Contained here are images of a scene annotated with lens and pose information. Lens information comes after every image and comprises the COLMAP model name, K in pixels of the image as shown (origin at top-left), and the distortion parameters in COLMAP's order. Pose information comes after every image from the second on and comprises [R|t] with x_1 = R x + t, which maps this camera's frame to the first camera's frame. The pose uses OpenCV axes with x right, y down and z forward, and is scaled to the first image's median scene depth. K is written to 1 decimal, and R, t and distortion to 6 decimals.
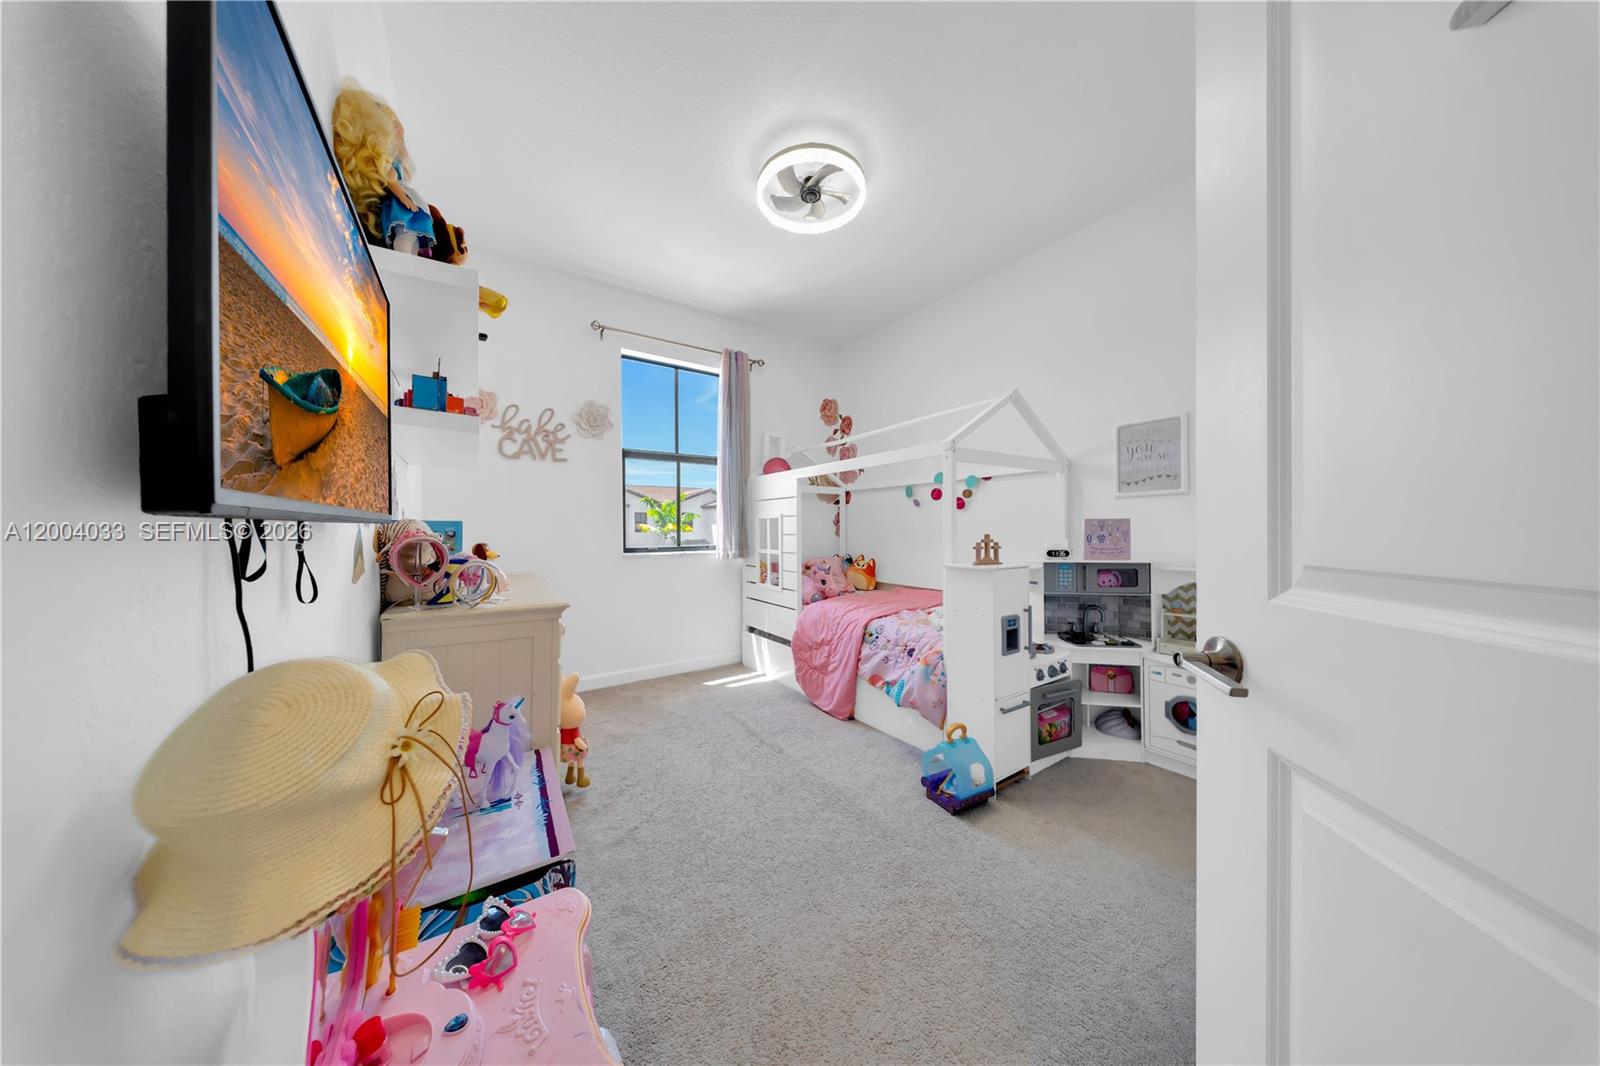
lens RADIAL K [[476.0, 0, 789.6], [0, 476.0, 529.4], [0, 0, 1]] dist [0.000623, -0.000177]
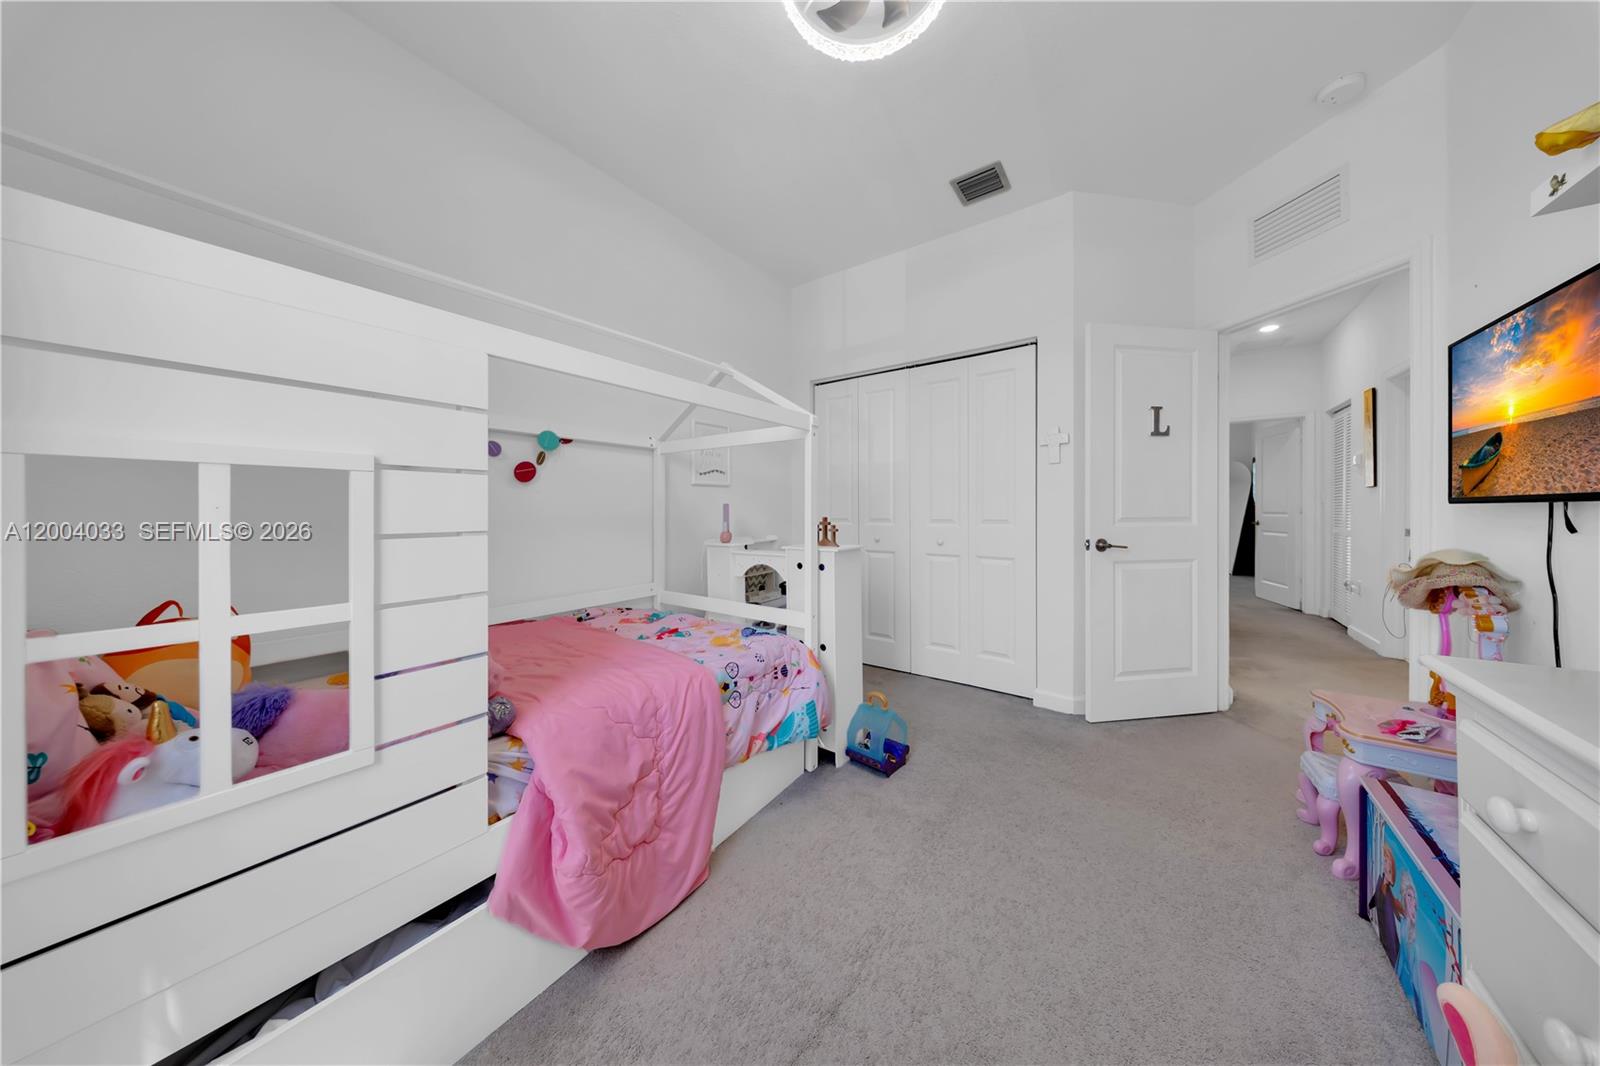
lens RADIAL K [[476.0, 0, 811.3], [0, 476.0, 512.3], [0, 0, 1]] dist [0.000623, -0.000177]
pose [[-0.367750, -0.000063, 0.929925, -0.462363], [0.004269, 0.999989, 0.001756, -0.002969], [-0.929915, 0.004616, -0.367746, 1.189985]]
